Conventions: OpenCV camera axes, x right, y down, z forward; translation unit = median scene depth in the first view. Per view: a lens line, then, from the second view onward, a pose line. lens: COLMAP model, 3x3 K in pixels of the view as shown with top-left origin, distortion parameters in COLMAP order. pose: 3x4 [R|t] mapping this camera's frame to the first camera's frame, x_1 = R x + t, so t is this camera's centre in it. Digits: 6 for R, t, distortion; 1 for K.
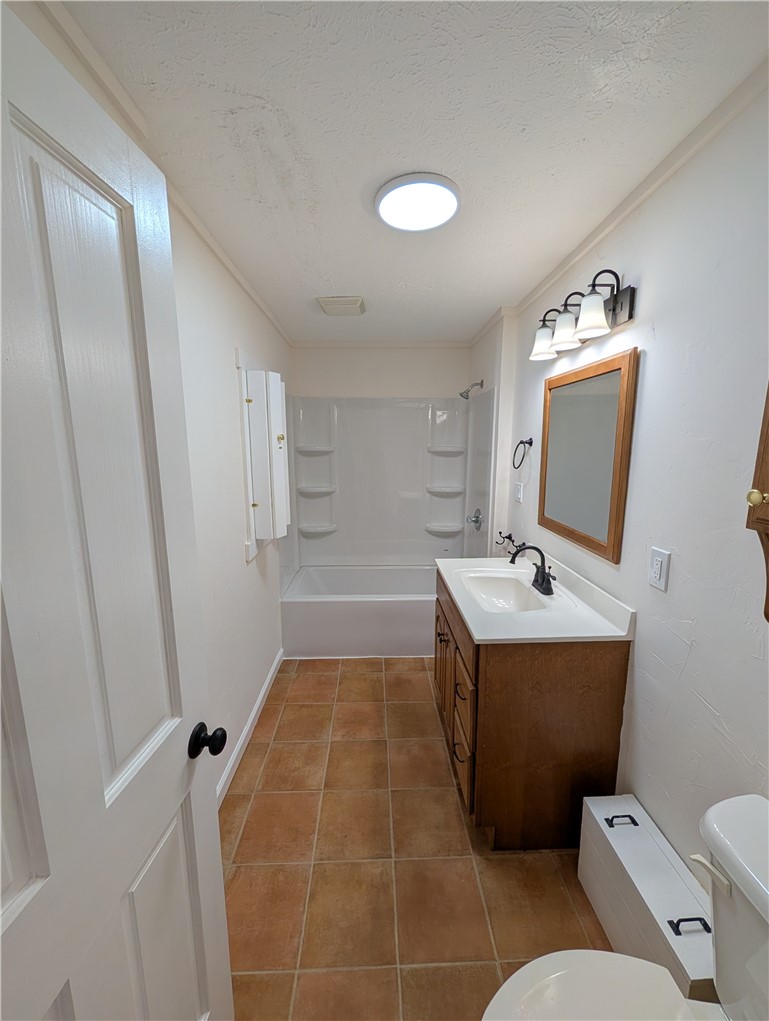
lens RADIAL K [[396.3, 0, 380.9], [0, 396.3, 508.7], [0, 0, 1]] dist [0.007708, 0.000166]
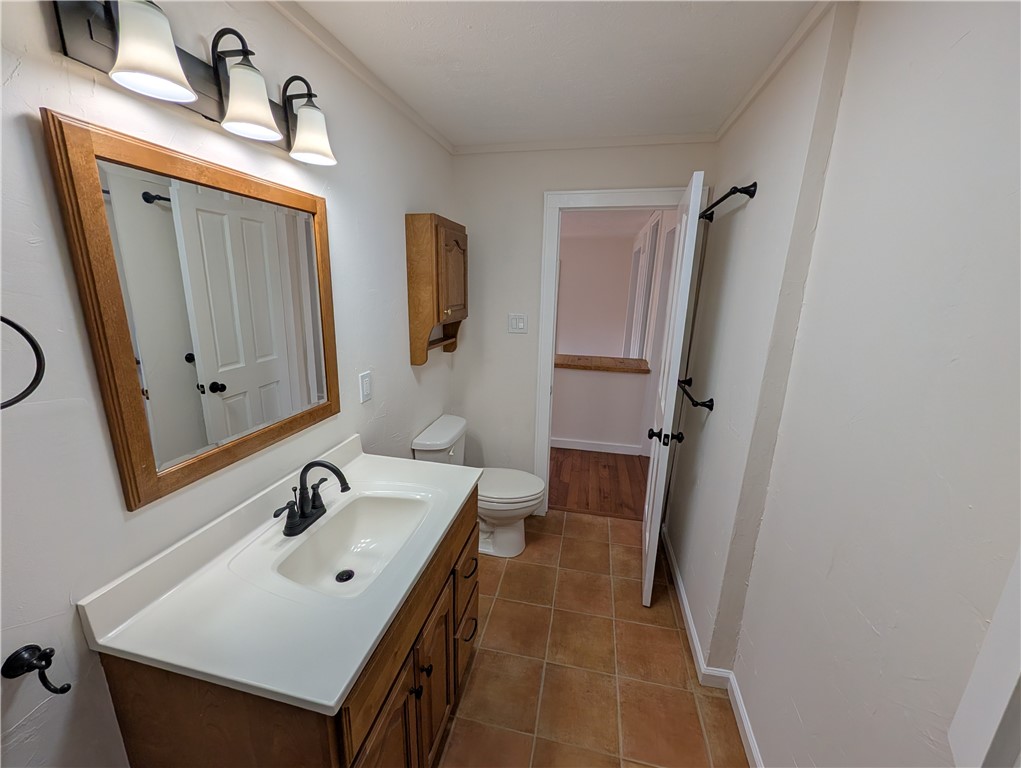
lens RADIAL K [[396.3, 0, 501.0], [0, 396.3, 384.9], [0, 0, 1]] dist [0.007708, 0.000166]
pose [[-0.966896, -0.096206, 0.236342, -0.039915], [0.006358, 0.916833, 0.399221, -0.318166], [-0.255093, 0.387508, -0.885870, 1.723386]]
